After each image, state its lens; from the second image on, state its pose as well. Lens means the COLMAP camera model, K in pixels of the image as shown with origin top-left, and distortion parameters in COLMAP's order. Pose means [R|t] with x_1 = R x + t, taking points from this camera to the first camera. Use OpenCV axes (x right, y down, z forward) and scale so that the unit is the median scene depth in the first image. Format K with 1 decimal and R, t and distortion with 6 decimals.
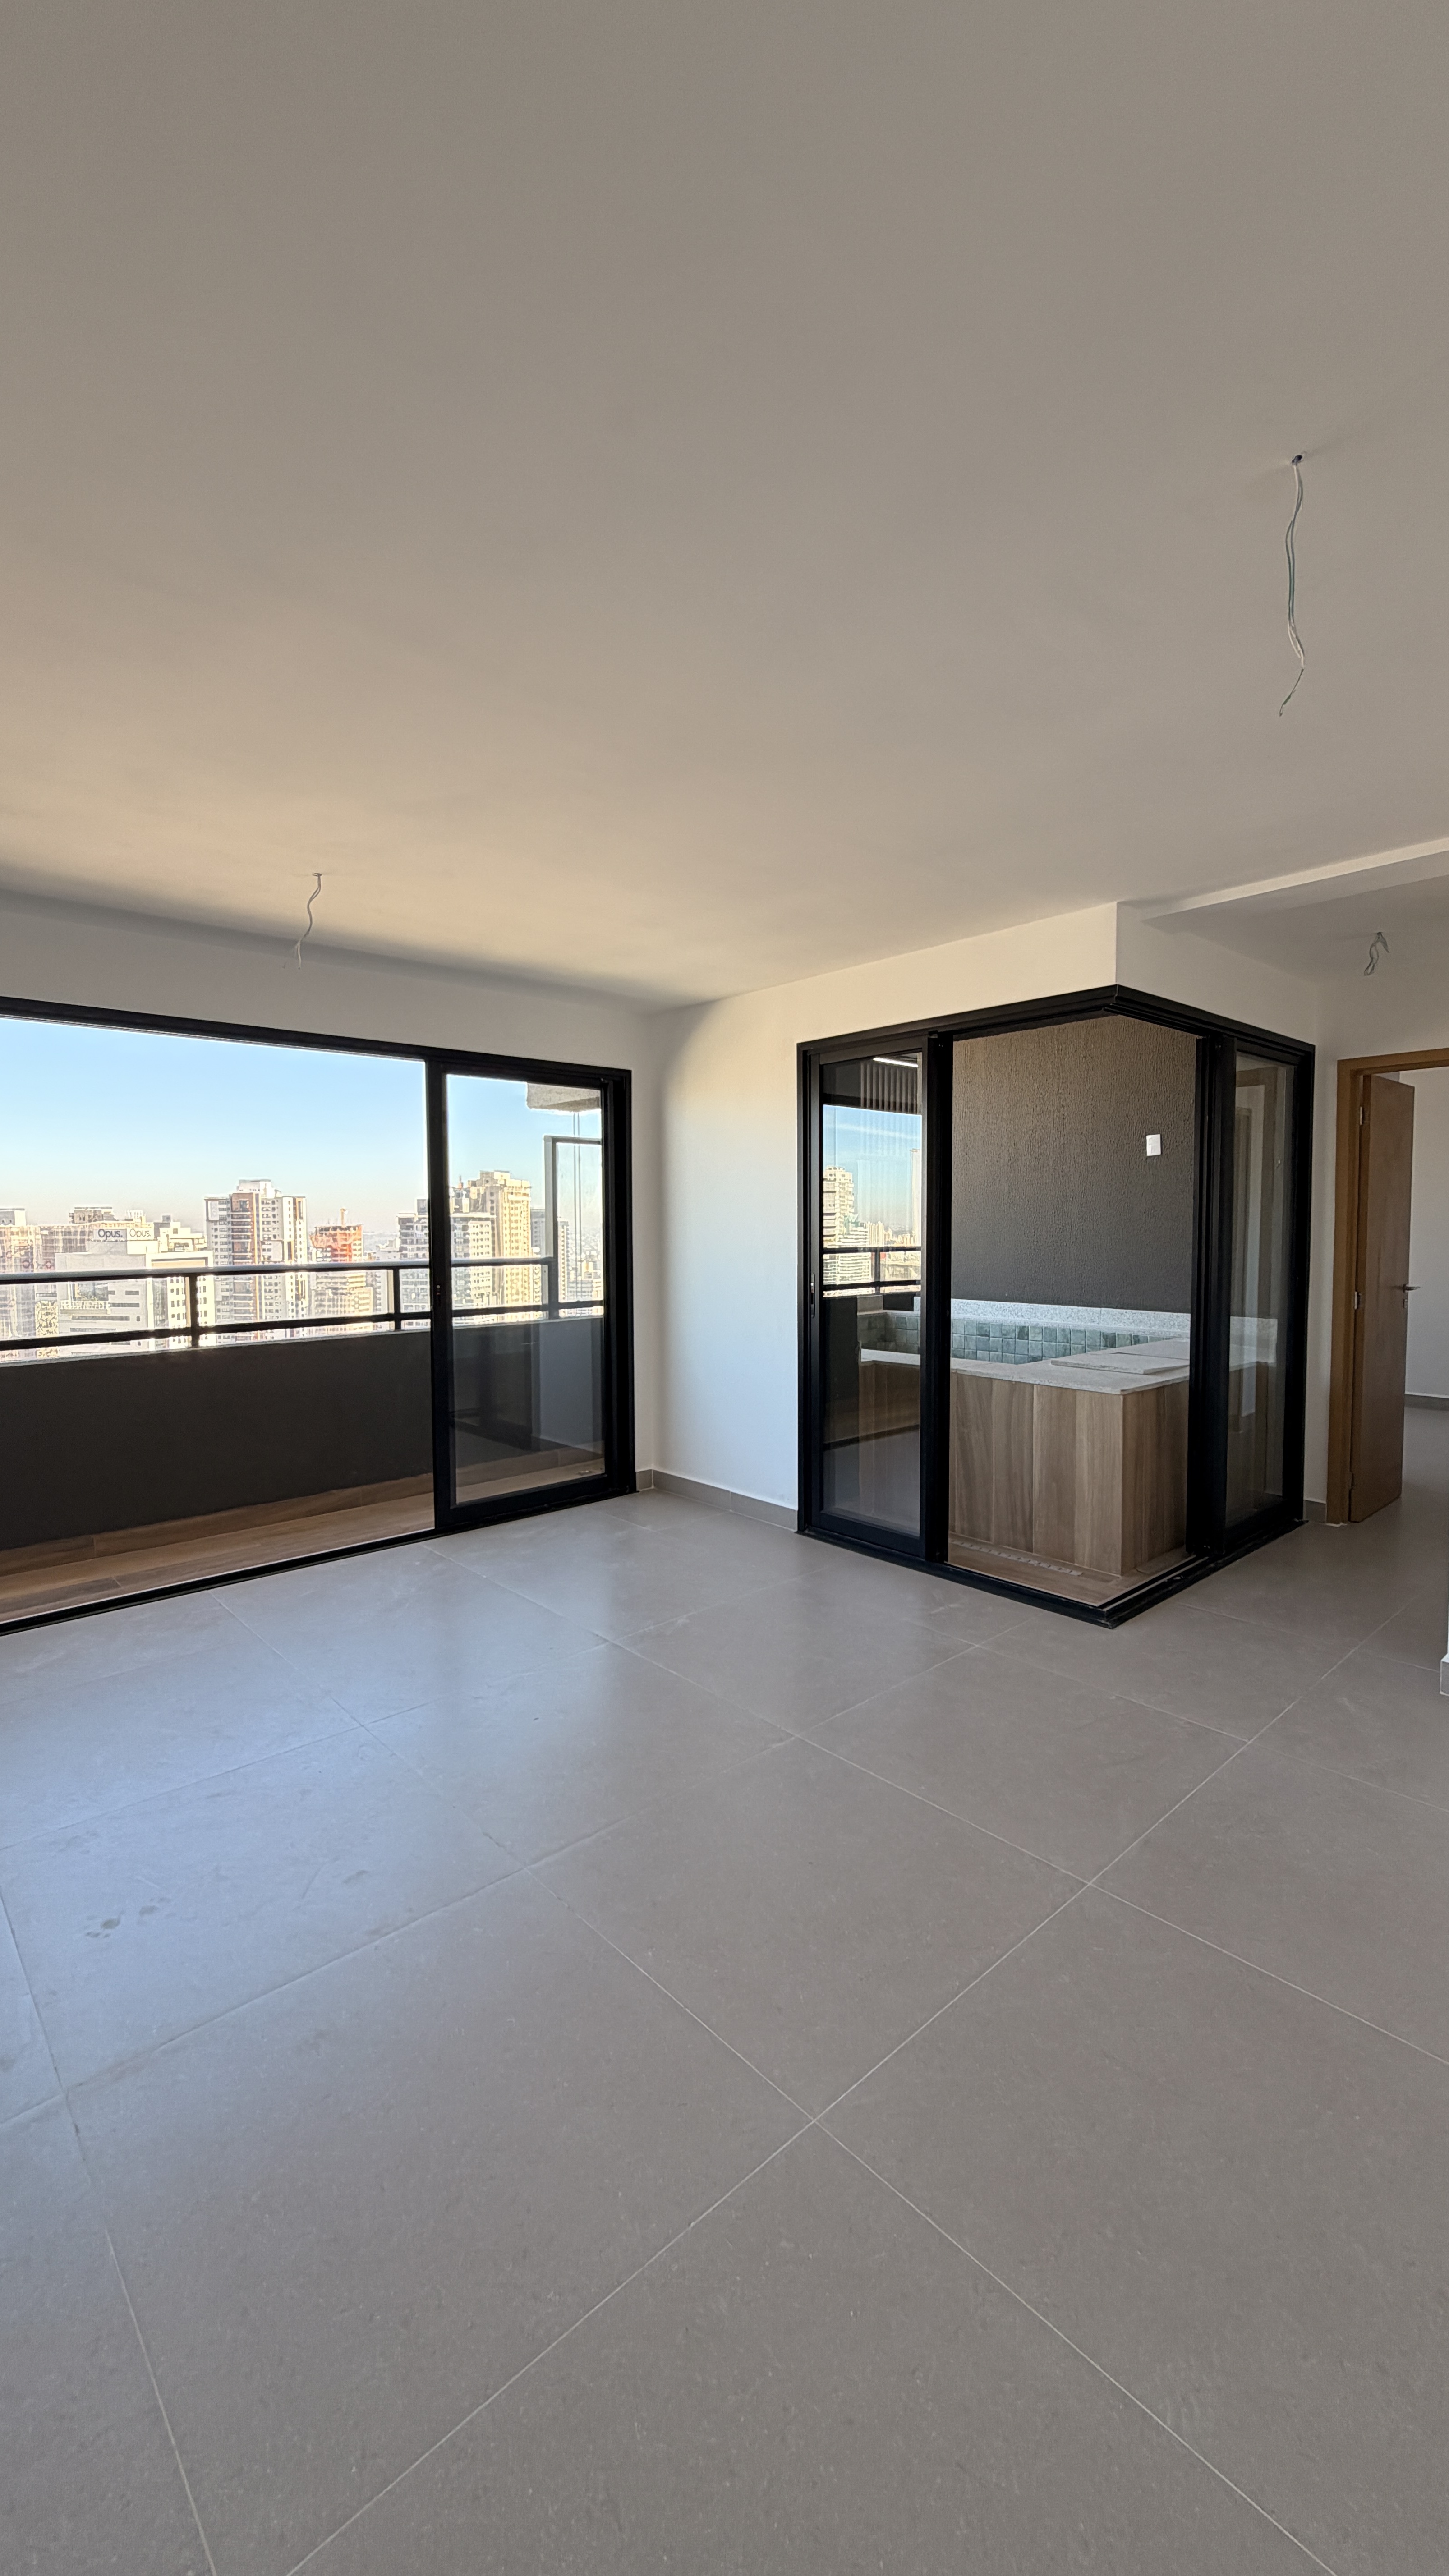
lens RADIAL K [[1026.1, 0, 723.3], [0, 1026.1, 1279.2], [0, 0, 1]] dist [-0.000284, -0.000356]
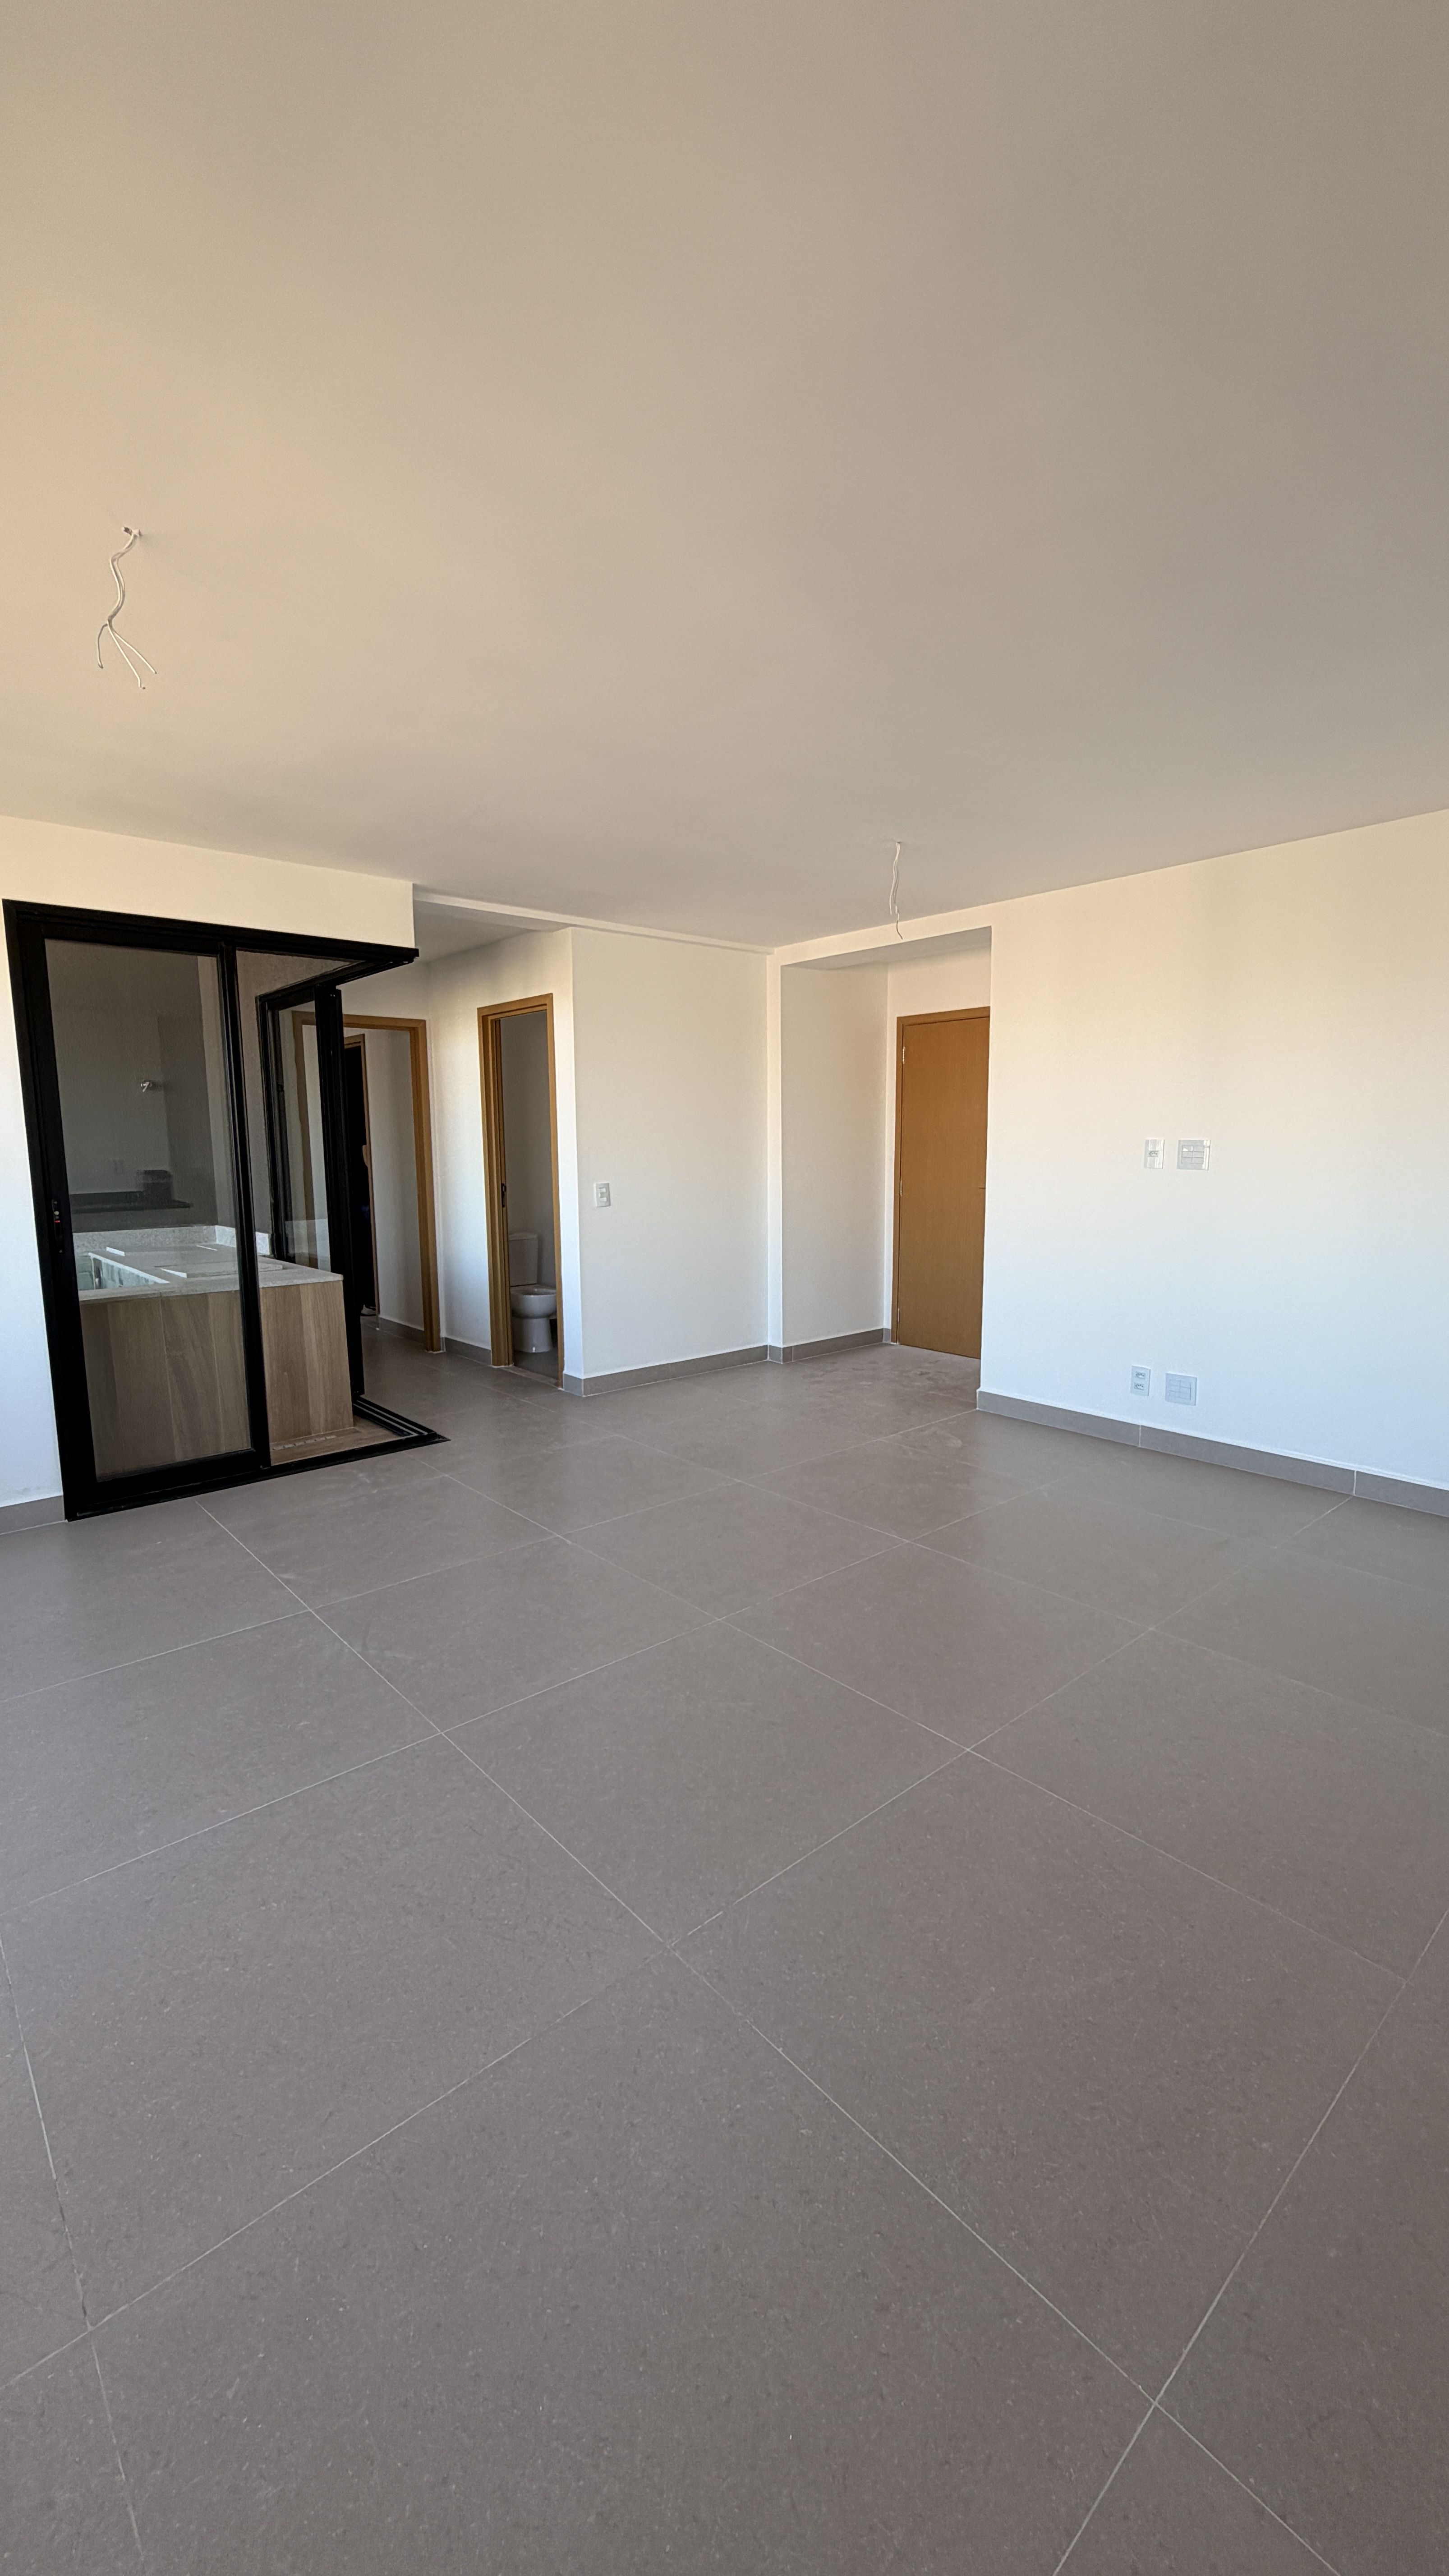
lens RADIAL K [[1026.1, 0, 723.3], [0, 1026.1, 1279.2], [0, 0, 1]] dist [-0.000284, -0.000356]
pose [[0.011980, -0.131862, 0.991196, -0.730109], [0.064804, 0.989285, 0.130825, -0.015692], [-0.997826, 0.062666, 0.020397, 0.473682]]
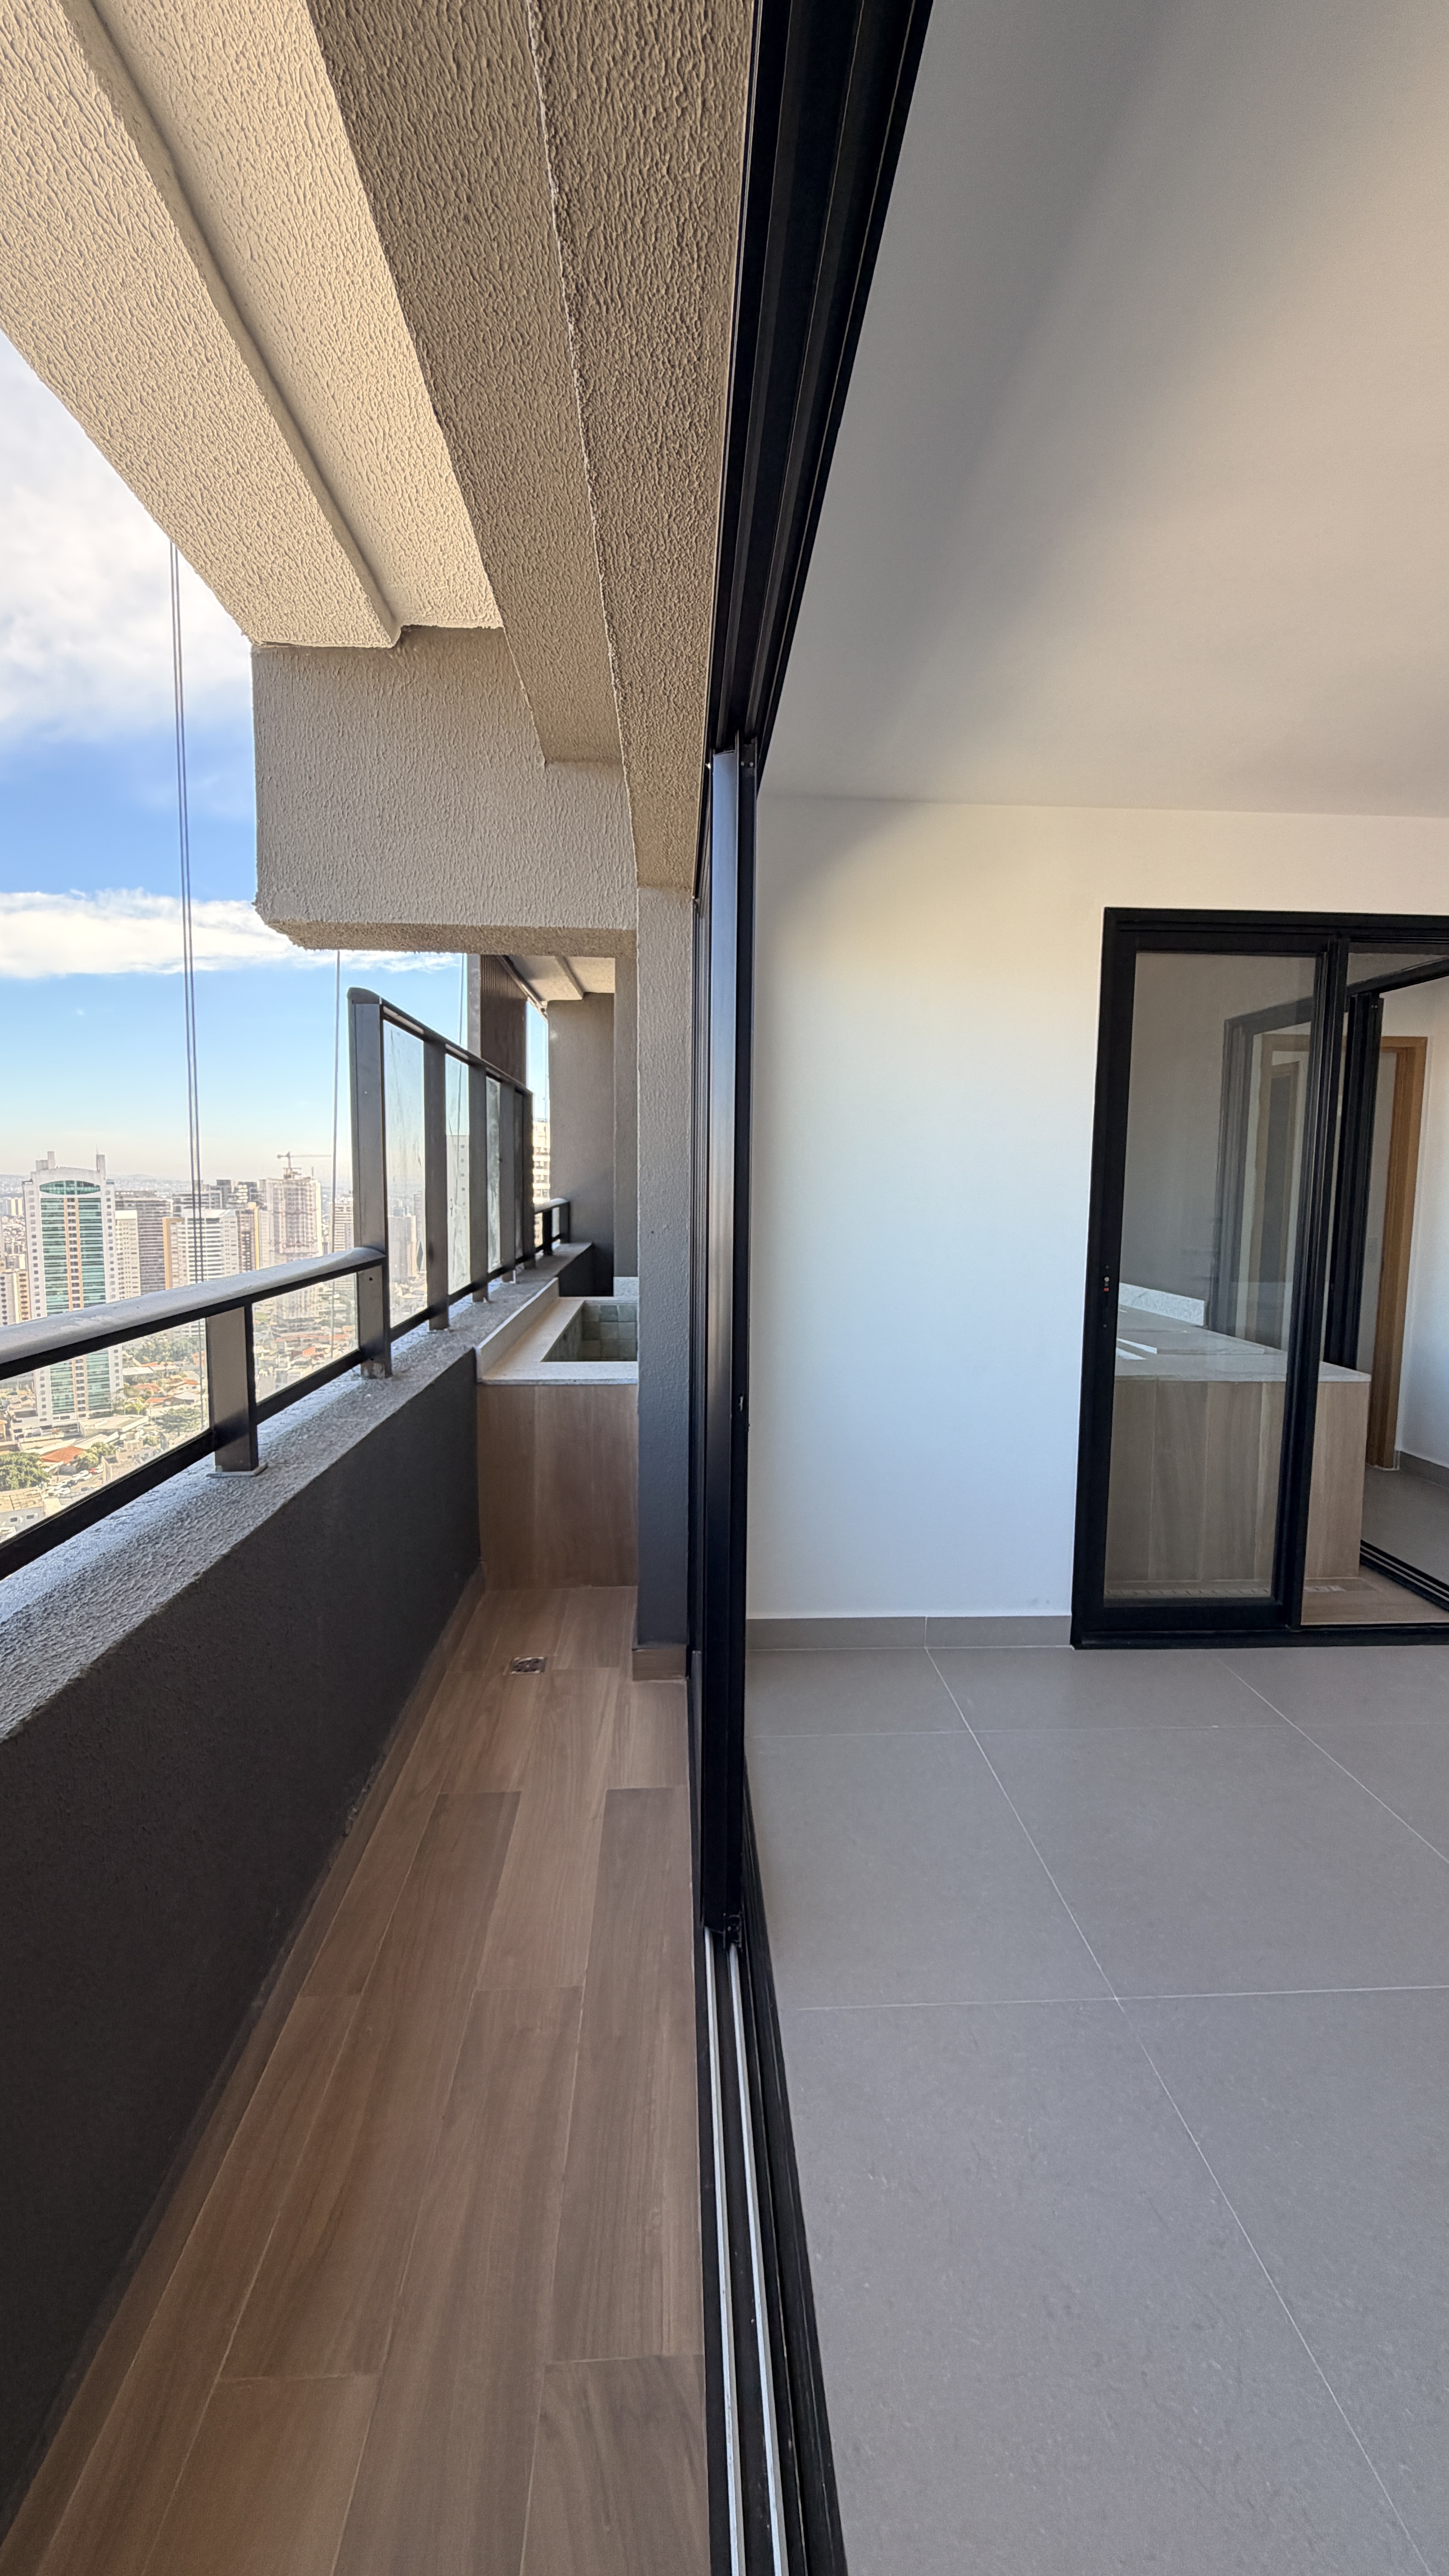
lens RADIAL K [[1026.1, 0, 723.3], [0, 1026.1, 1279.2], [0, 0, 1]] dist [-0.000284, -0.000356]
pose [[0.624171, -0.066500, 0.778453, -0.603187], [0.029989, 0.997676, 0.061183, -0.045049], [-0.780712, -0.014843, 0.624714, 0.794325]]
